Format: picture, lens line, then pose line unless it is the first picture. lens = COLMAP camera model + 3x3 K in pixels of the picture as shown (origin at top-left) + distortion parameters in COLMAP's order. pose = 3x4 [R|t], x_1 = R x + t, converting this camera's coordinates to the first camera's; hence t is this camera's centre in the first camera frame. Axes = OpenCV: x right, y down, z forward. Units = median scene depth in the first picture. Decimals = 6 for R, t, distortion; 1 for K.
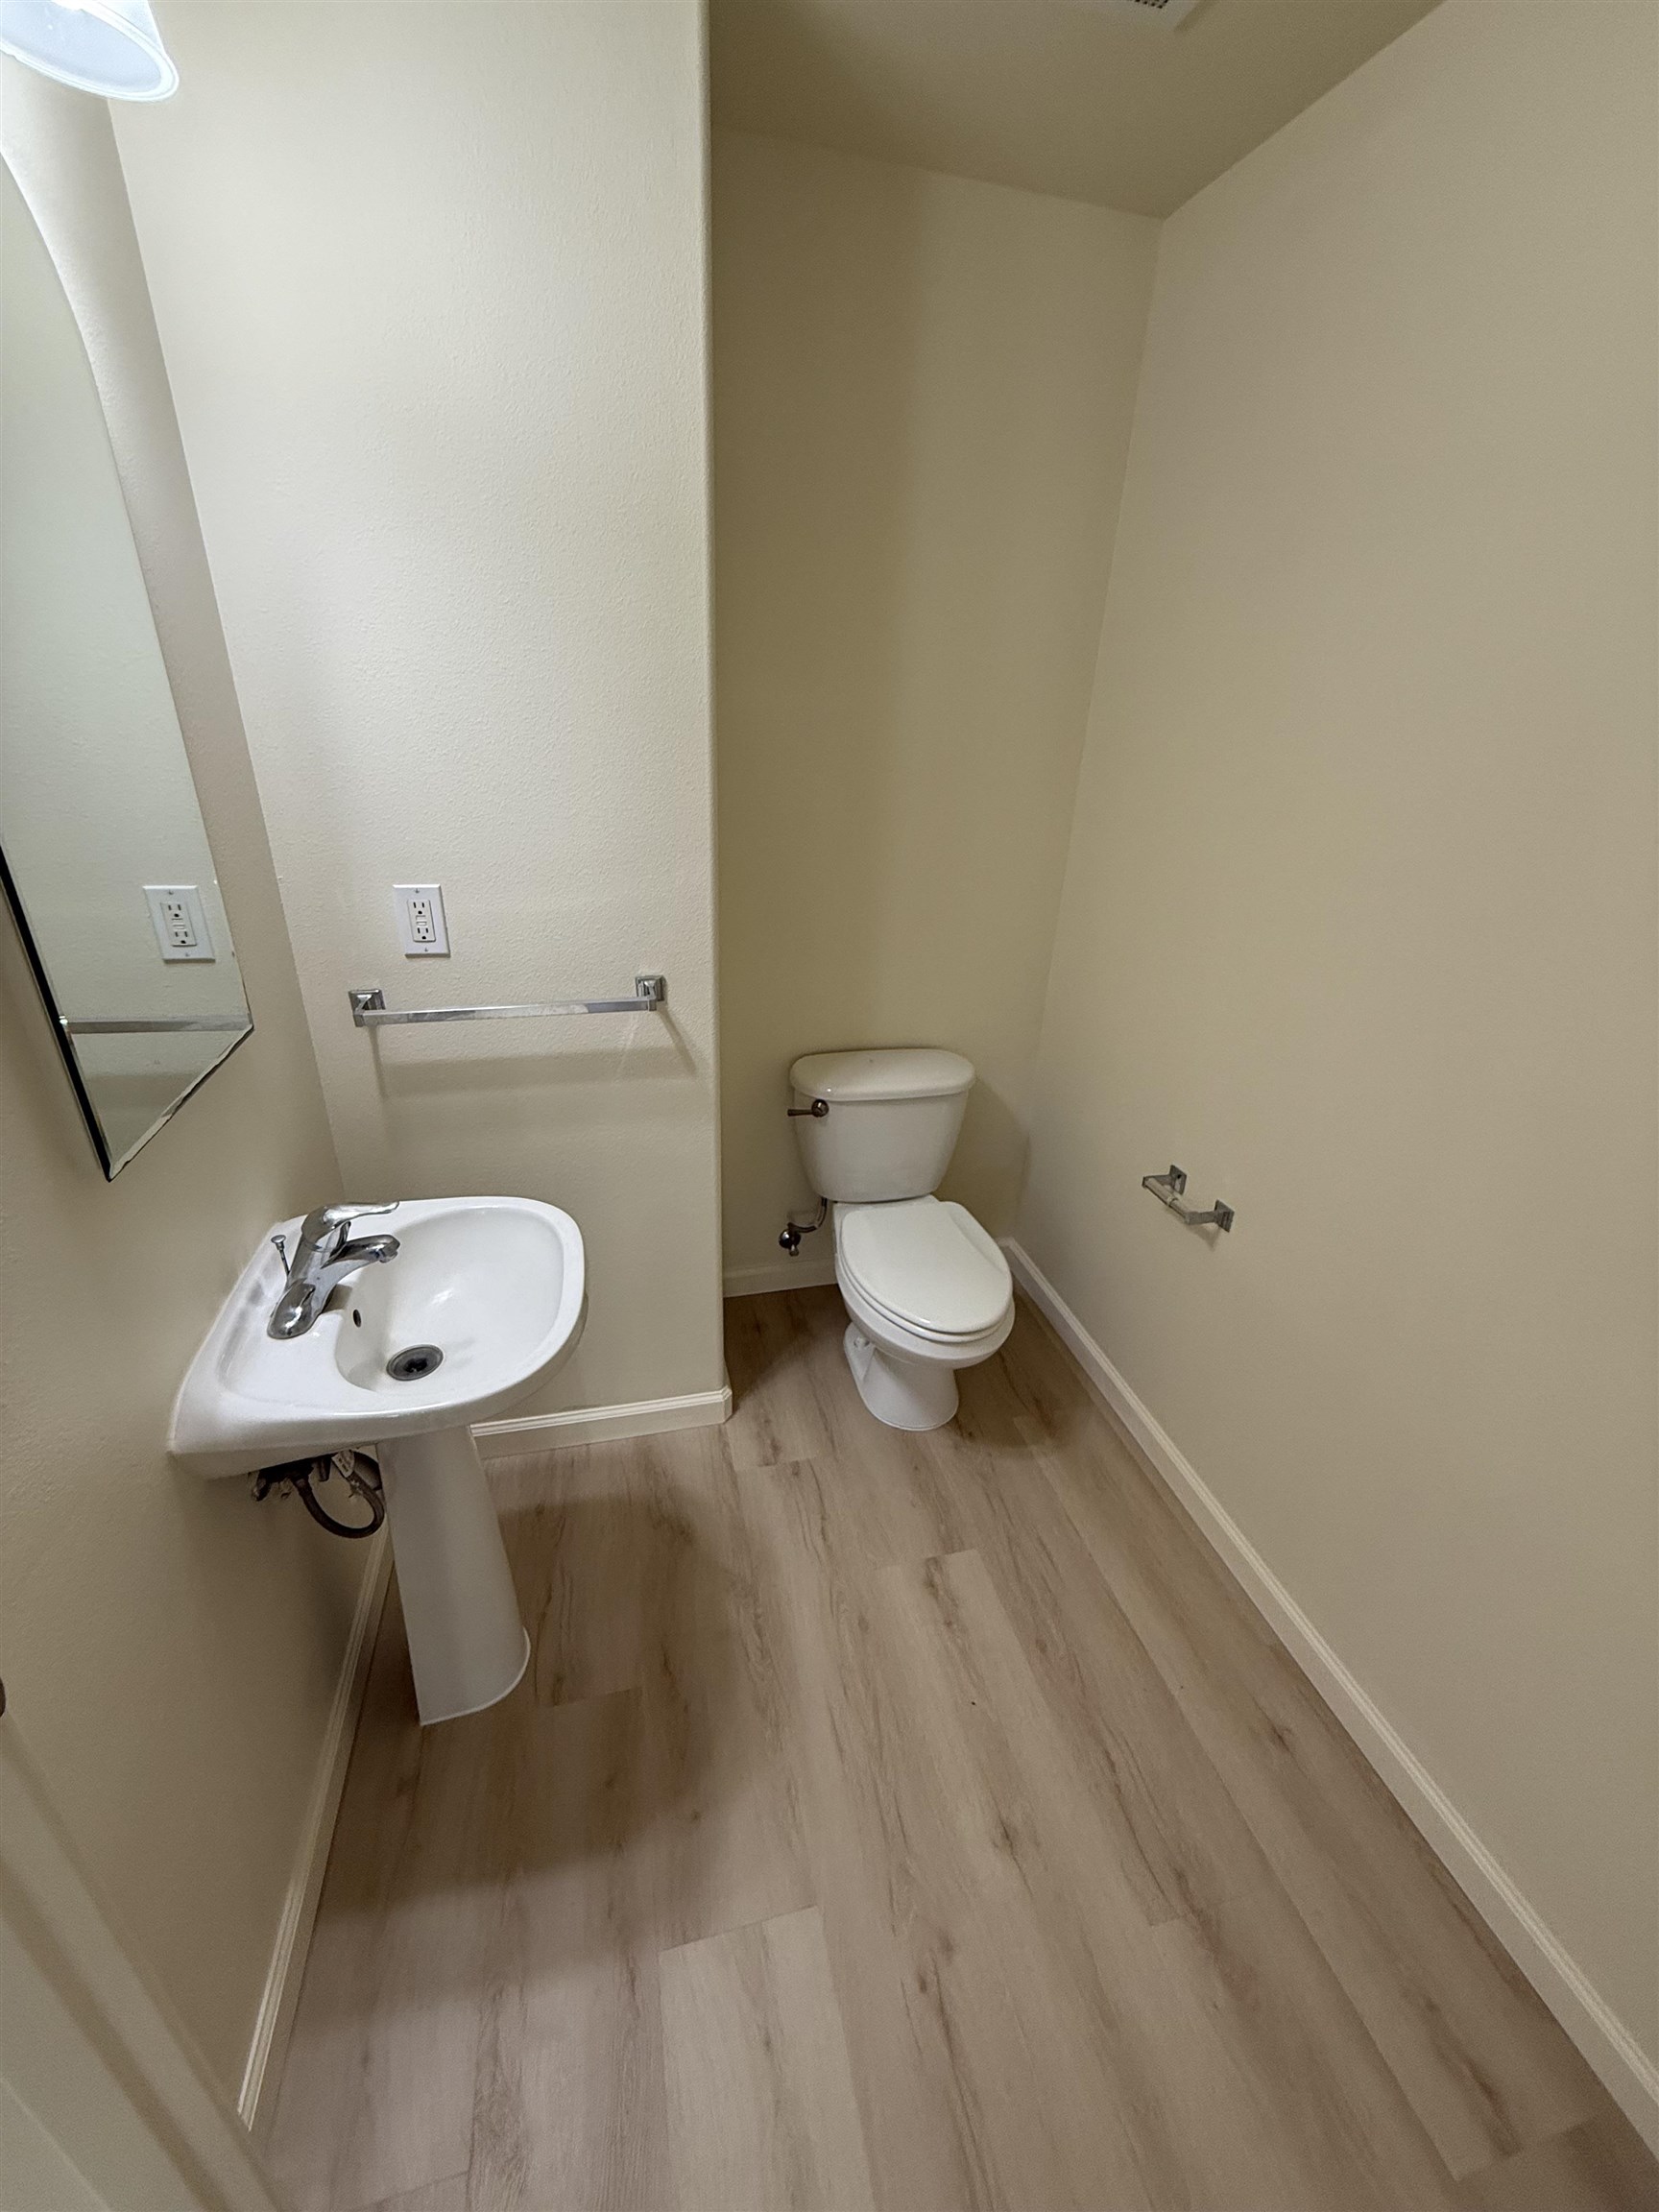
lens RADIAL K [[879.5, 0, 833.0], [0, 879.5, 1101.9], [0, 0, 1]] dist [0.001243, -0.000043]
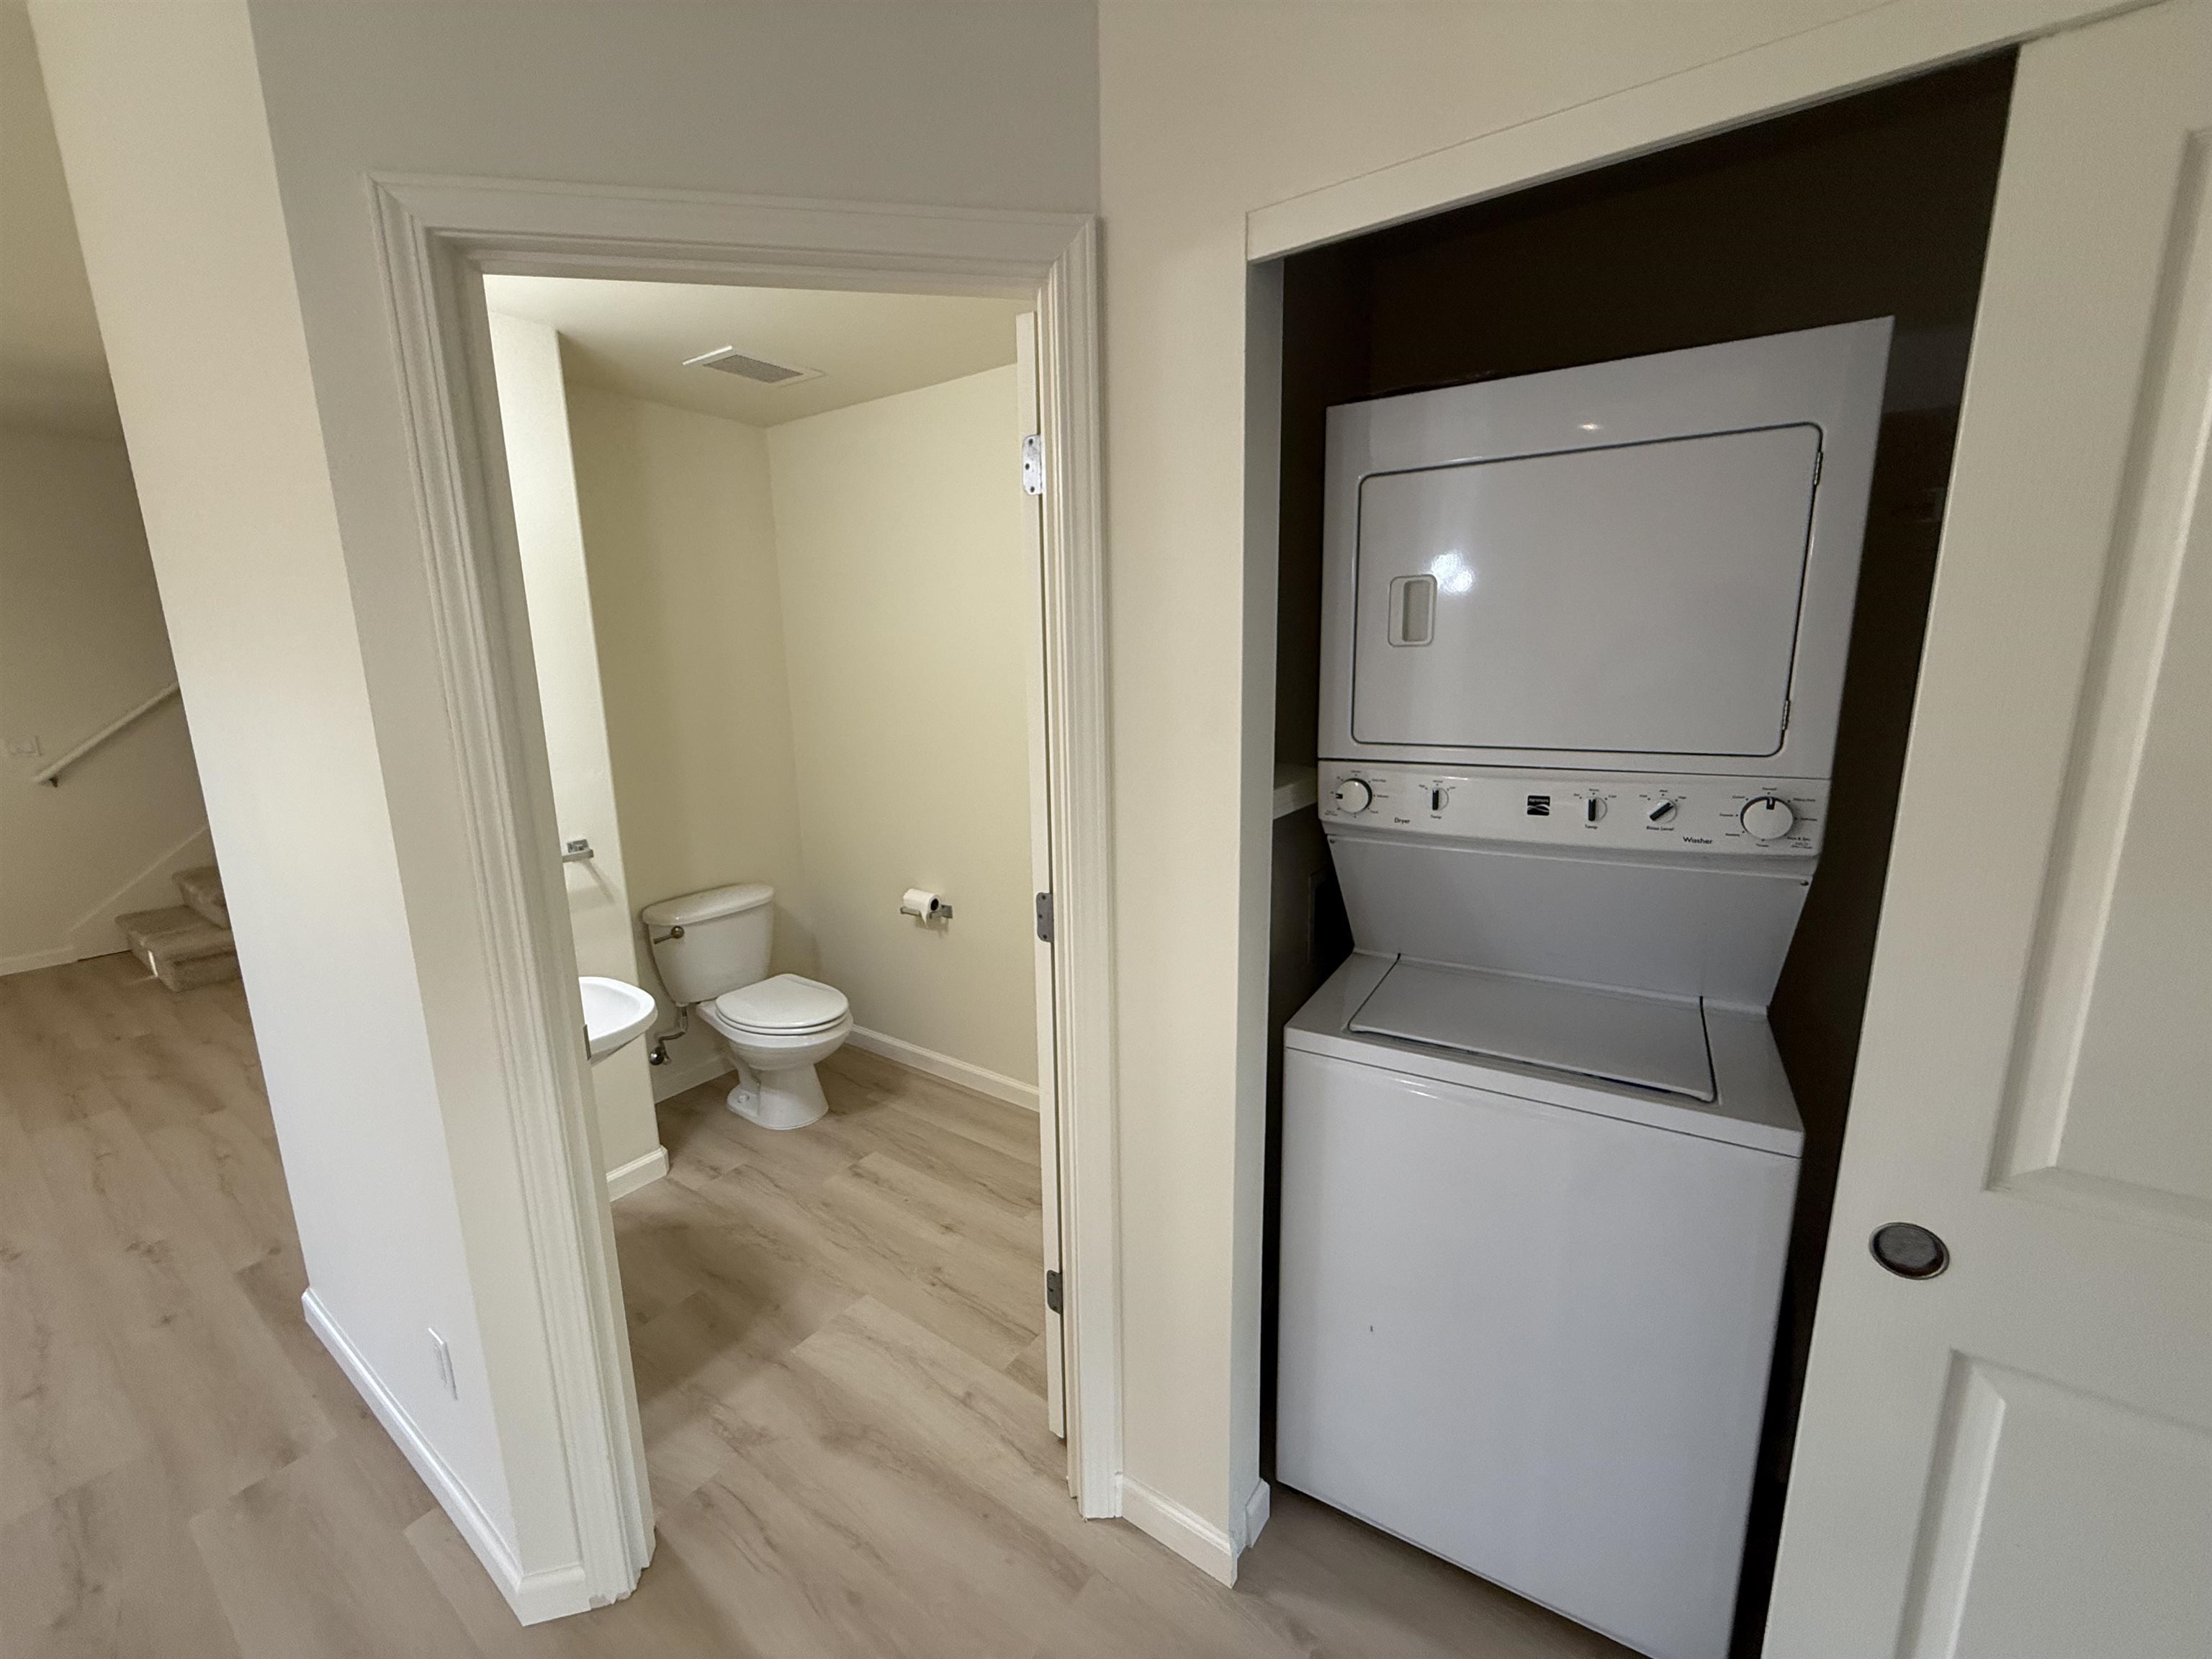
lens RADIAL K [[891.3, 0, 1102.6], [0, 891.3, 828.0], [0, 0, 1]] dist [0.000566, 0.000042]
pose [[0.758558, -0.185624, 0.624607, -0.390501], [0.323755, 0.939241, -0.114057, 0.254267], [-0.565485, 0.288739, 0.772565, -0.596641]]
